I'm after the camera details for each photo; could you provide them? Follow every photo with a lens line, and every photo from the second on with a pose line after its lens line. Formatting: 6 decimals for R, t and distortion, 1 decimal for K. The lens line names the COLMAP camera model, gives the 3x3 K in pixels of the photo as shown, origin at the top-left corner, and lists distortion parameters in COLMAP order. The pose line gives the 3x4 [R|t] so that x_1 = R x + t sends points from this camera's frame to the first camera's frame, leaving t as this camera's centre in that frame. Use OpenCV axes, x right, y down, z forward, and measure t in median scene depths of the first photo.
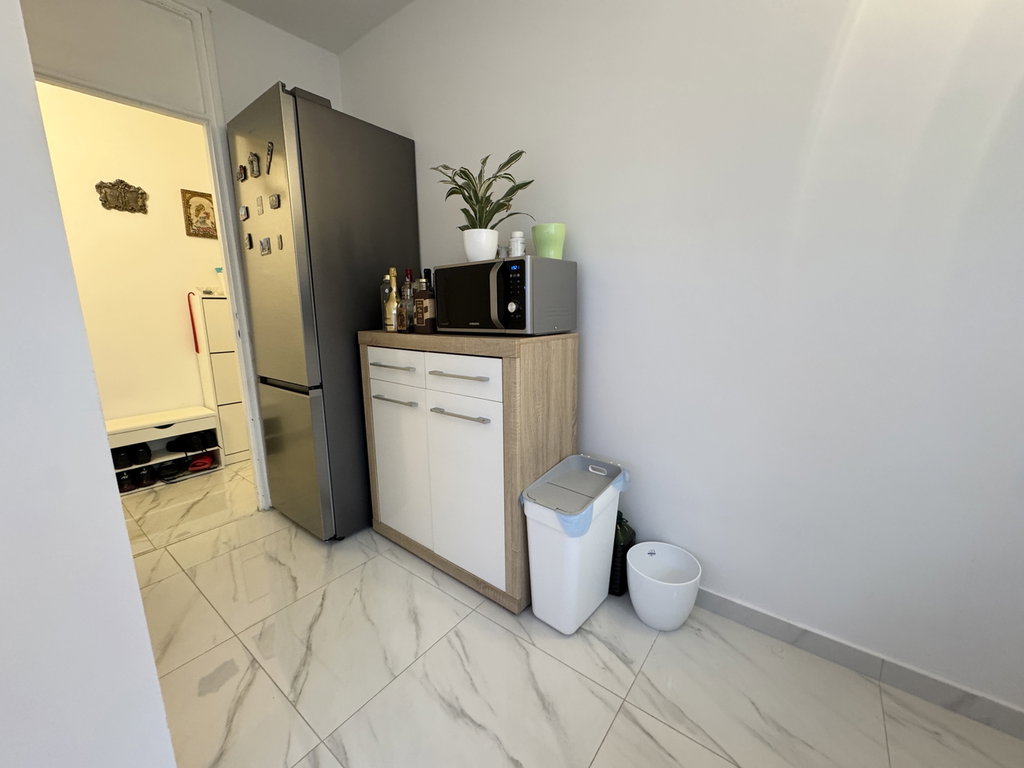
lens RADIAL K [[410.1, 0, 508.2], [0, 410.1, 386.5], [0, 0, 1]] dist [-0.002742, 0.000631]
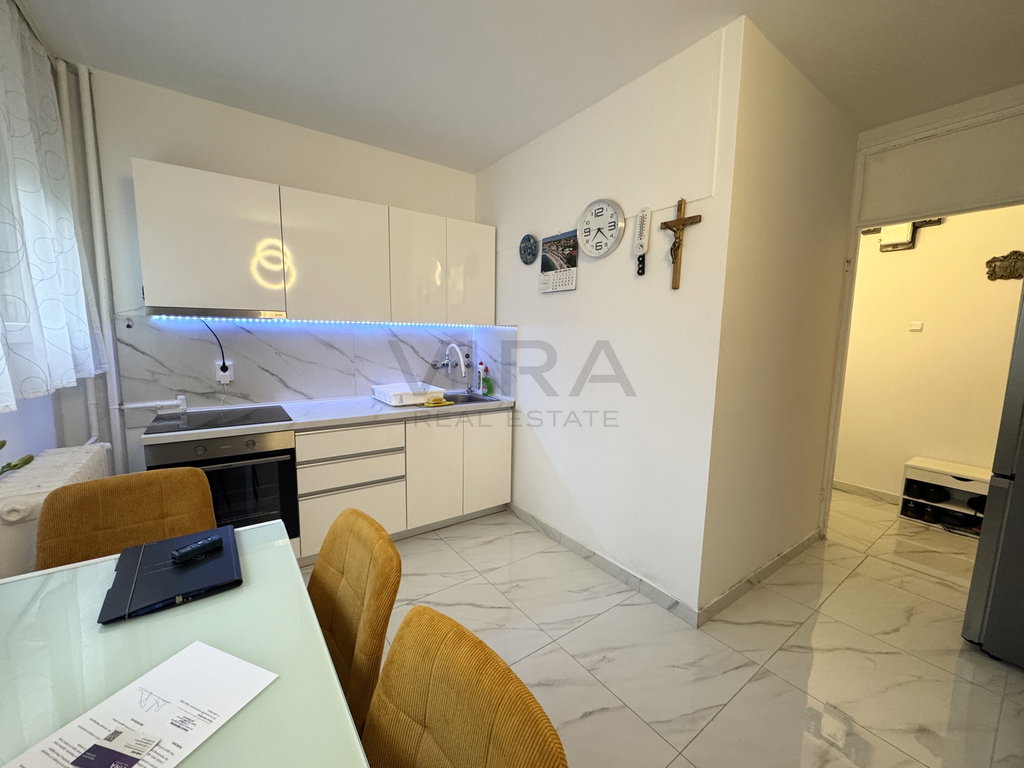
lens RADIAL K [[410.1, 0, 506.5], [0, 410.1, 382.7], [0, 0, 1]] dist [-0.002742, 0.000631]
pose [[-0.273789, 0.122957, -0.953898, 0.492583], [-0.206570, 0.961132, 0.183180, -0.098555], [0.939345, 0.247199, -0.237748, 0.093549]]
